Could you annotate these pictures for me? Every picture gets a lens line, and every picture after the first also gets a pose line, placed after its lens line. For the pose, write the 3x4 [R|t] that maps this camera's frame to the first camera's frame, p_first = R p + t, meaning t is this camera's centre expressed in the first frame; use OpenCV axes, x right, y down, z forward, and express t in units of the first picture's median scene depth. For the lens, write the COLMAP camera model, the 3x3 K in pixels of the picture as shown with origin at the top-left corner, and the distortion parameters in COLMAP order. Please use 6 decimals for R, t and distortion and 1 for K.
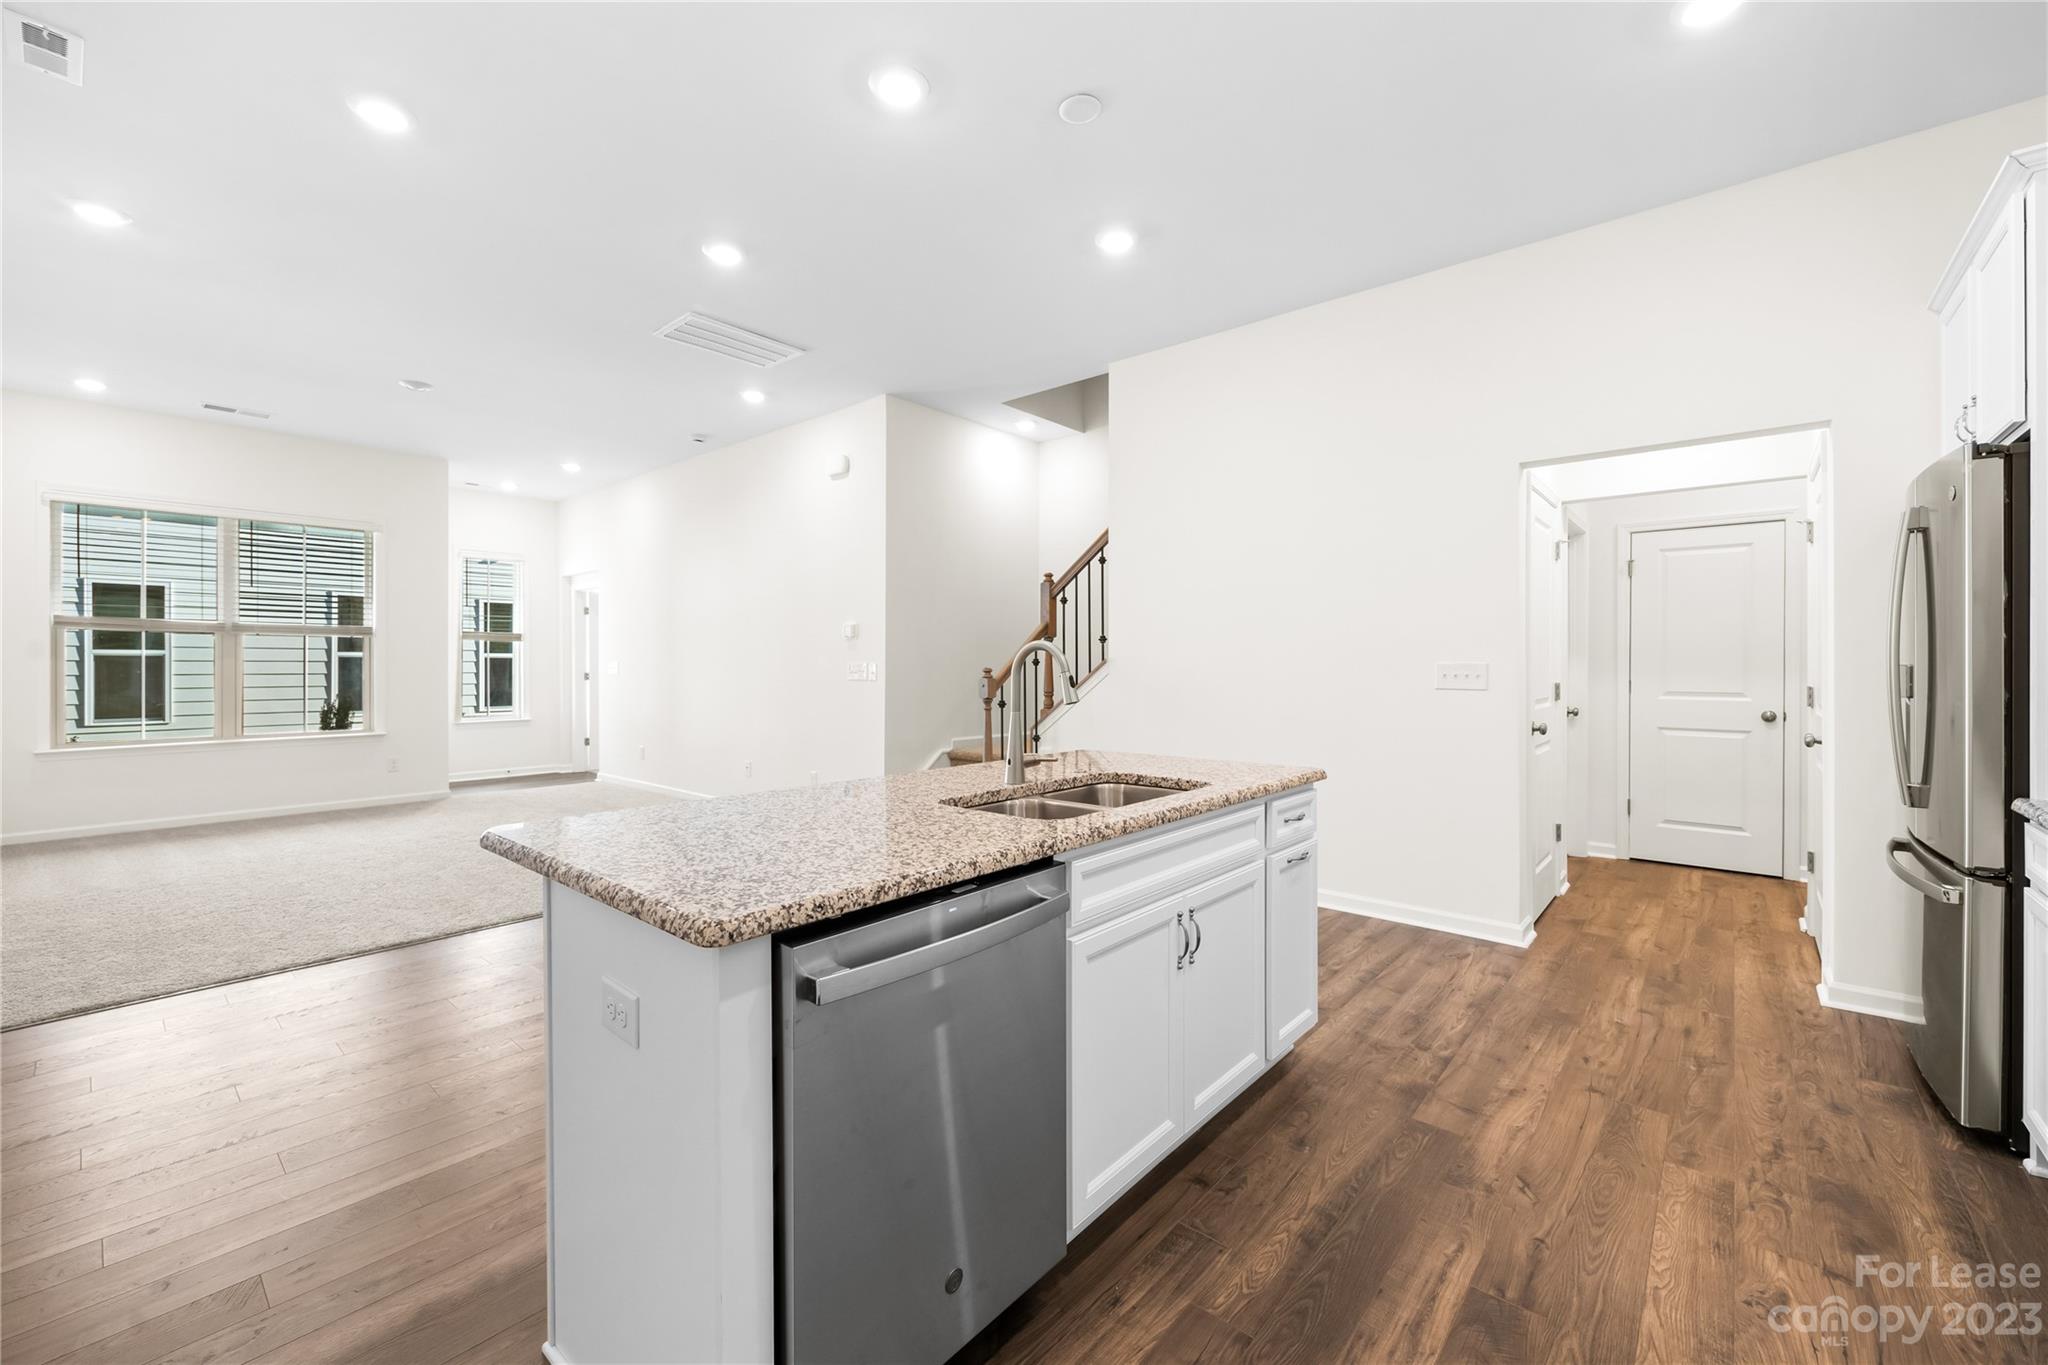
lens RADIAL K [[821.2, 0, 1026.3], [0, 821.2, 671.1], [0, 0, 1]] dist [-0.001937, -0.000020]
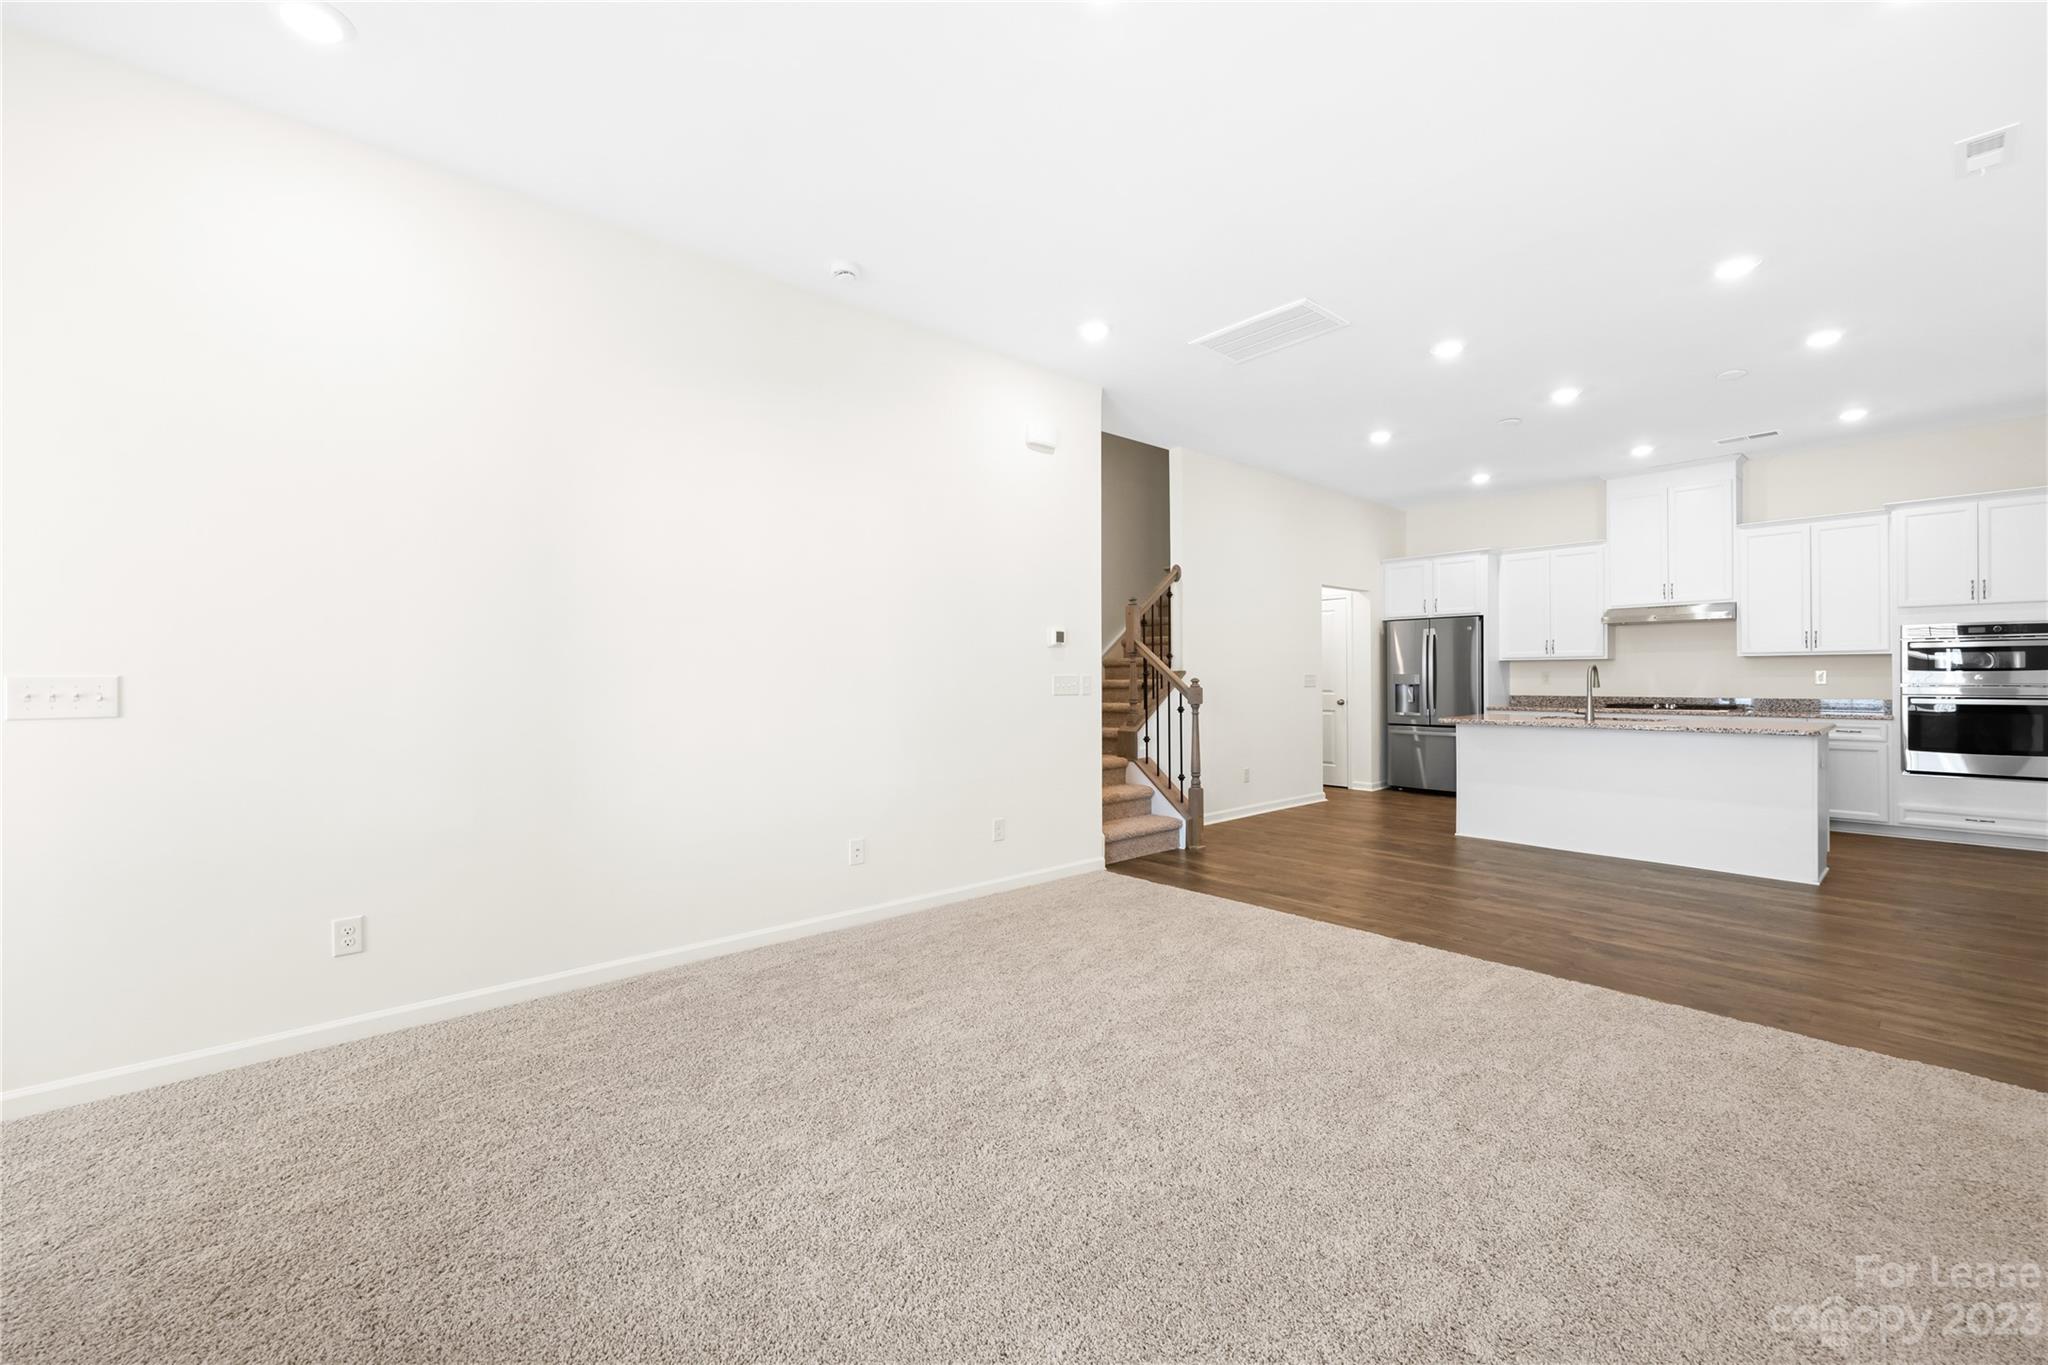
lens RADIAL K [[809.6, 0, 1031.8], [0, 809.6, 675.4], [0, 0, 1]] dist [-0.008793, -0.000202]
pose [[0.121917, -0.000100, 0.992540, -2.563980], [0.015647, 0.999876, -0.001821, -0.023657], [-0.992417, 0.015753, 0.121904, 2.331663]]
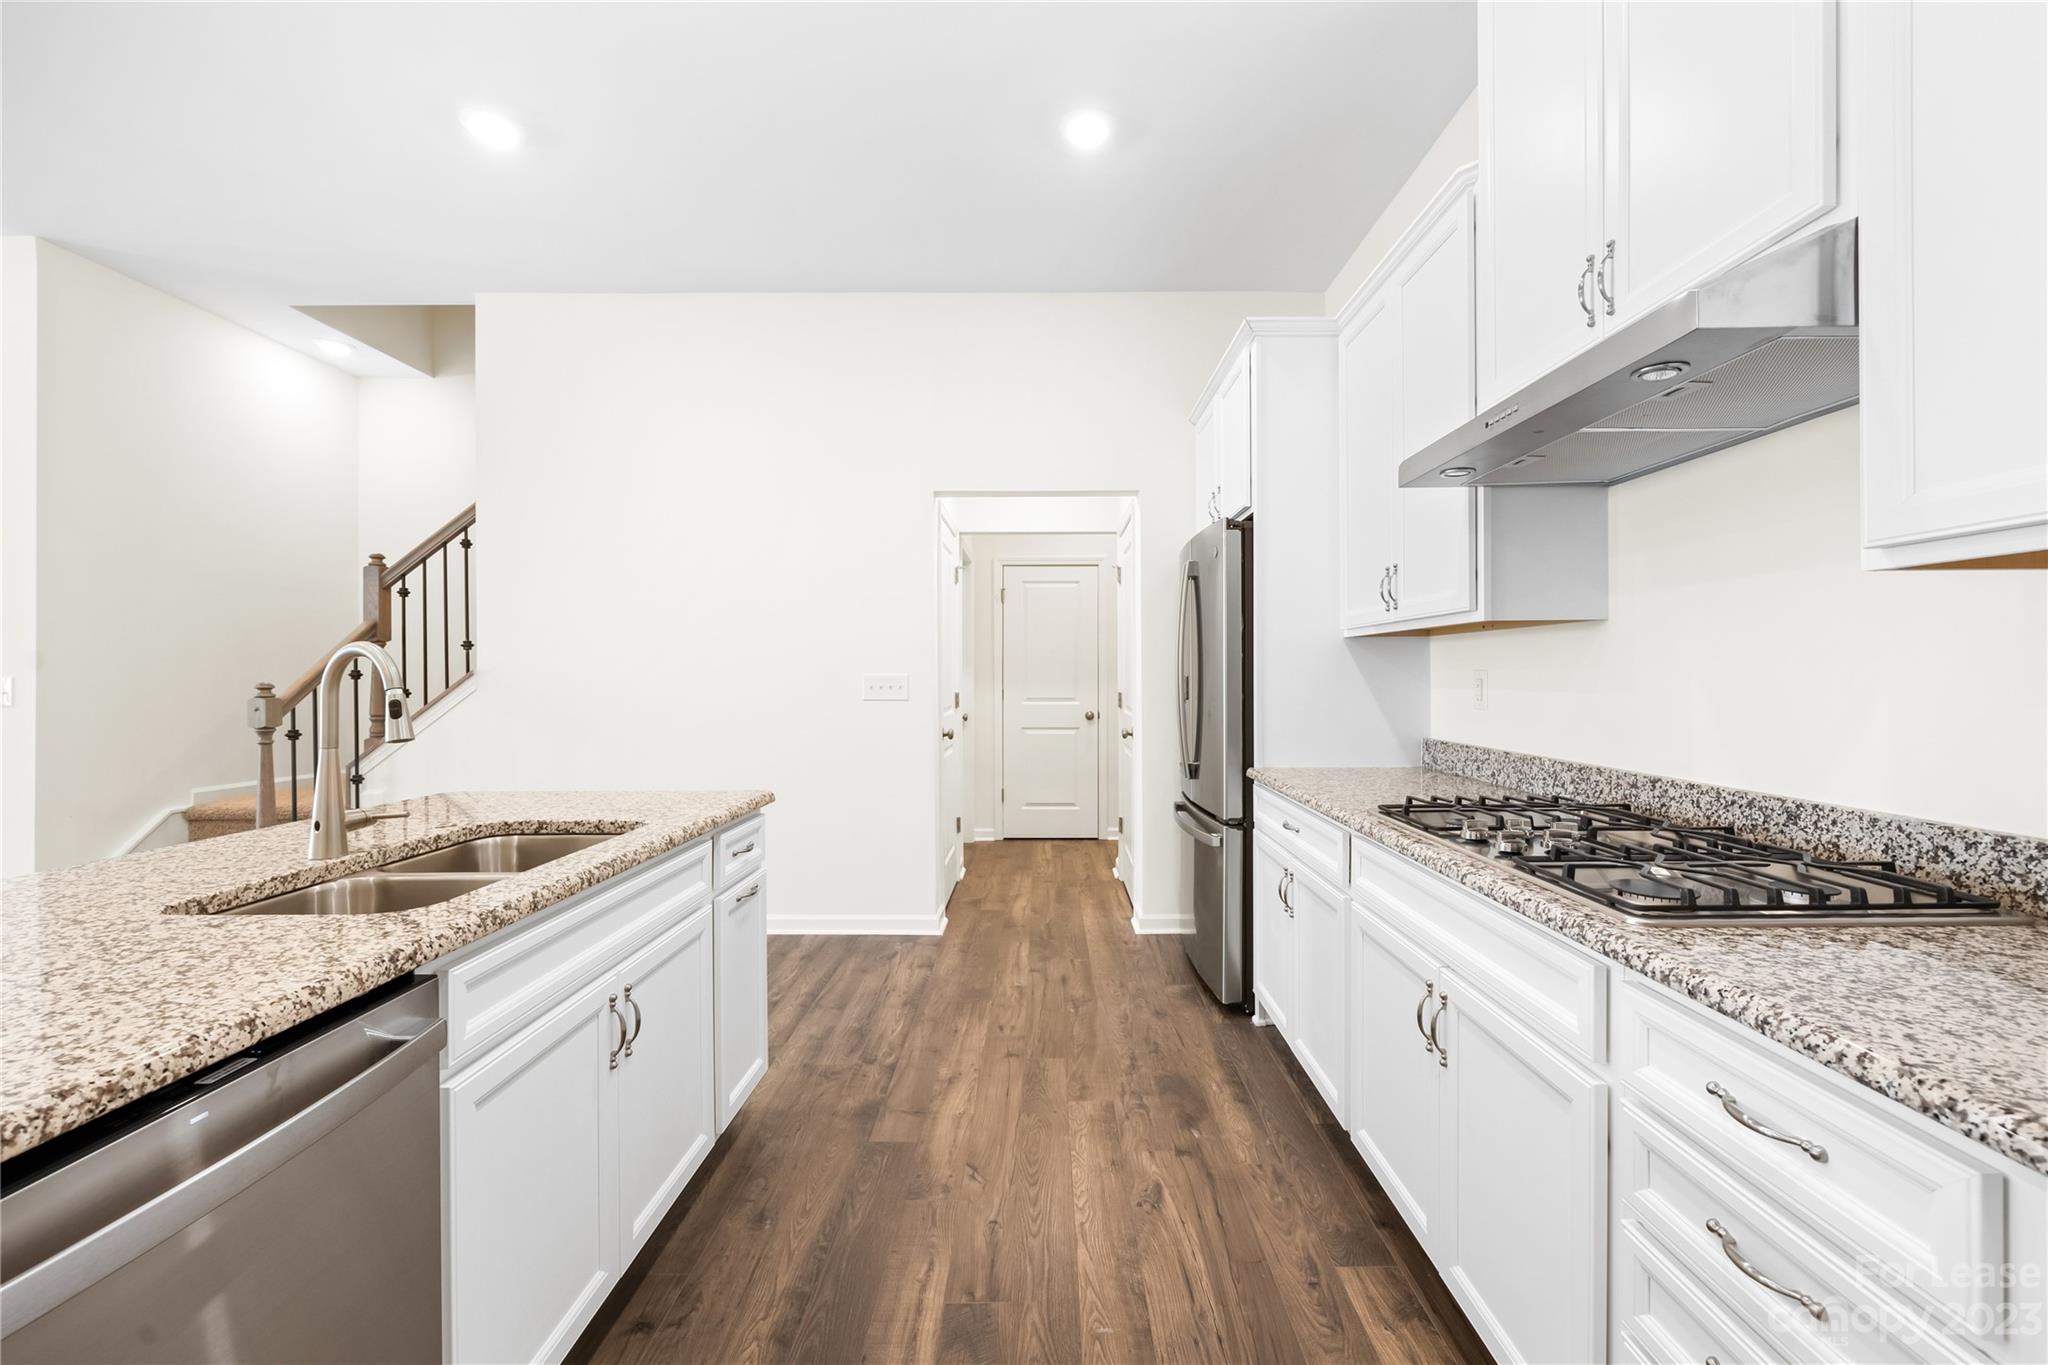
lens RADIAL K [[826.6, 0, 1043.2], [0, 826.6, 679.1], [0, 0, 1]] dist [-0.002988, -0.000225]
pose [[0.756997, -0.005054, 0.653399, -0.010644], [0.008693, 0.999959, -0.002337, -0.000216], [-0.653360, 0.007449, 0.757010, 0.112238]]
